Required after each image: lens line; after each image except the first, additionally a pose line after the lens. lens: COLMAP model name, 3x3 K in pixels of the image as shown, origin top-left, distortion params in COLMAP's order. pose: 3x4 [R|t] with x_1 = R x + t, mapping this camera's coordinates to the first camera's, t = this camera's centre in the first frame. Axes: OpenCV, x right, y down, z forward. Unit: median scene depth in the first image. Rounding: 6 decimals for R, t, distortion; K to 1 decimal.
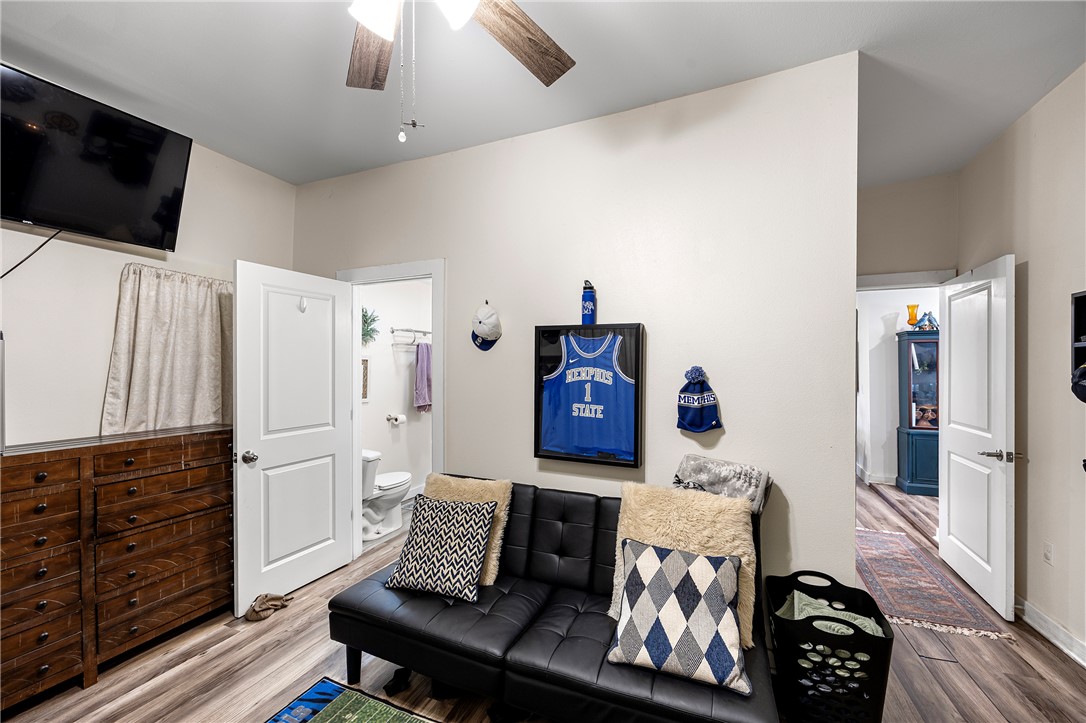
lens RADIAL K [[427.7, 0, 542.3], [0, 427.7, 368.9], [0, 0, 1]] dist [-0.002764, -0.000130]
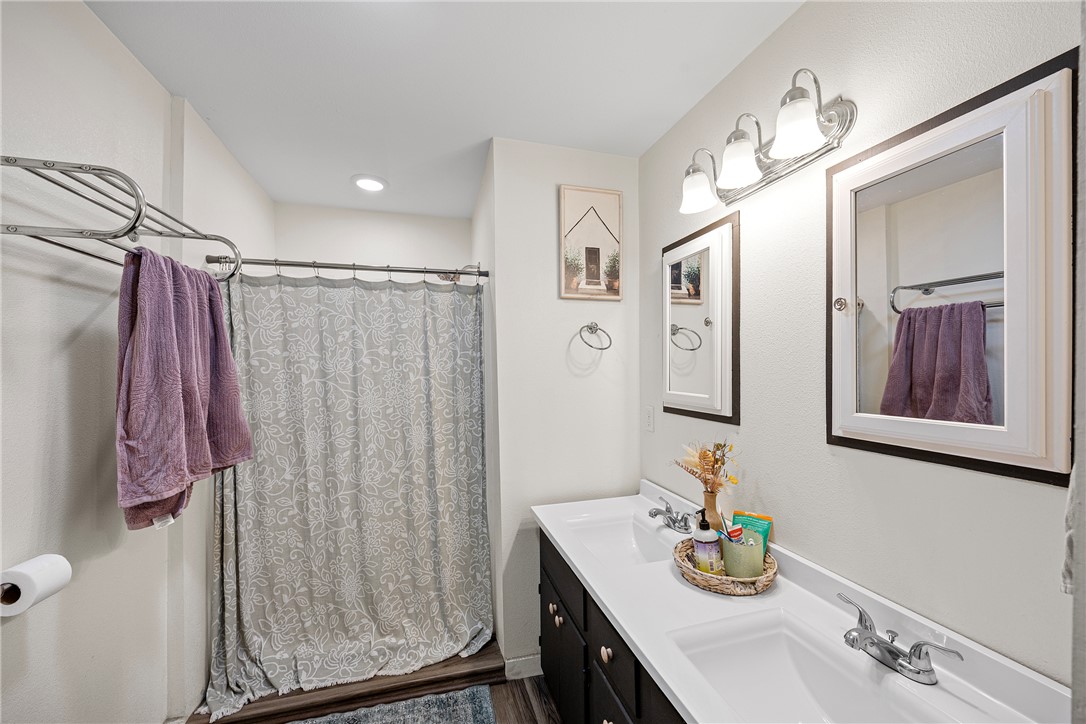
lens RADIAL K [[427.7, 0, 541.5], [0, 427.7, 364.5], [0, 0, 1]] dist [-0.002764, -0.000130]
pose [[0.784486, 0.004527, 0.620130, -0.259574], [-0.001085, 0.999982, -0.005928, 0.007951], [-0.620146, 0.003978, 0.784476, 0.657779]]
